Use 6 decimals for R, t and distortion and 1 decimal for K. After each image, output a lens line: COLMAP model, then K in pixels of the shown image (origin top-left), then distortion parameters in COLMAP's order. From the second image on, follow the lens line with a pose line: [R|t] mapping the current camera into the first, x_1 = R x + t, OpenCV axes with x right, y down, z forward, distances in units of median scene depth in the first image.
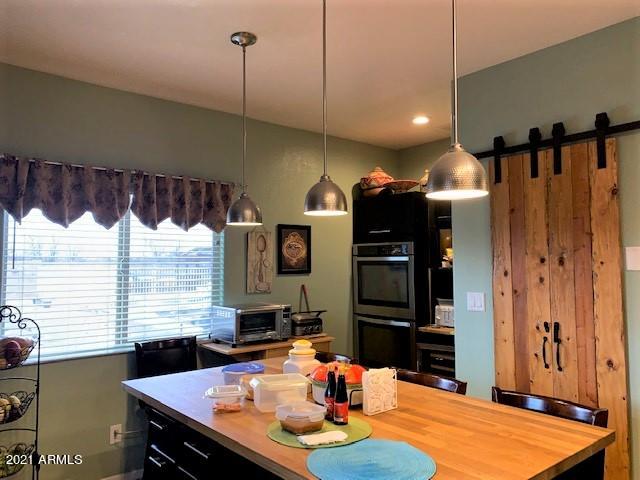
lens RADIAL K [[488.6, 0, 316.2], [0, 488.6, 239.0], [0, 0, 1]] dist [0.033880, -0.005126]
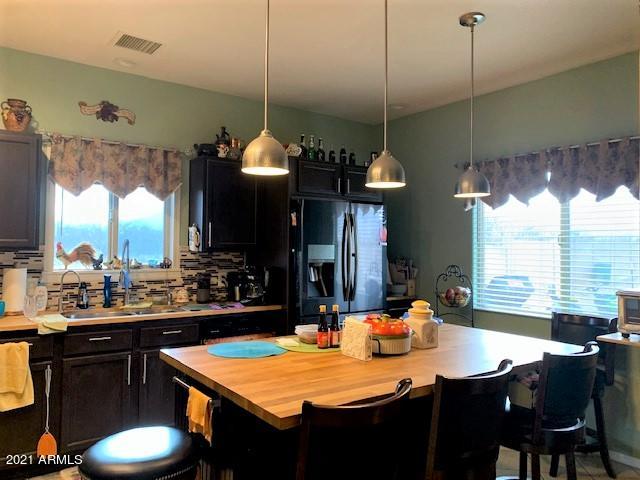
lens RADIAL K [[488.6, 0, 317.9], [0, 488.6, 236.0], [0, 0, 1]] dist [0.033880, -0.005126]
pose [[-0.071271, -0.021315, -0.997229, 0.728886], [0.037612, 0.999003, -0.024041, 0.055329], [0.996748, -0.039221, -0.070398, 0.581012]]
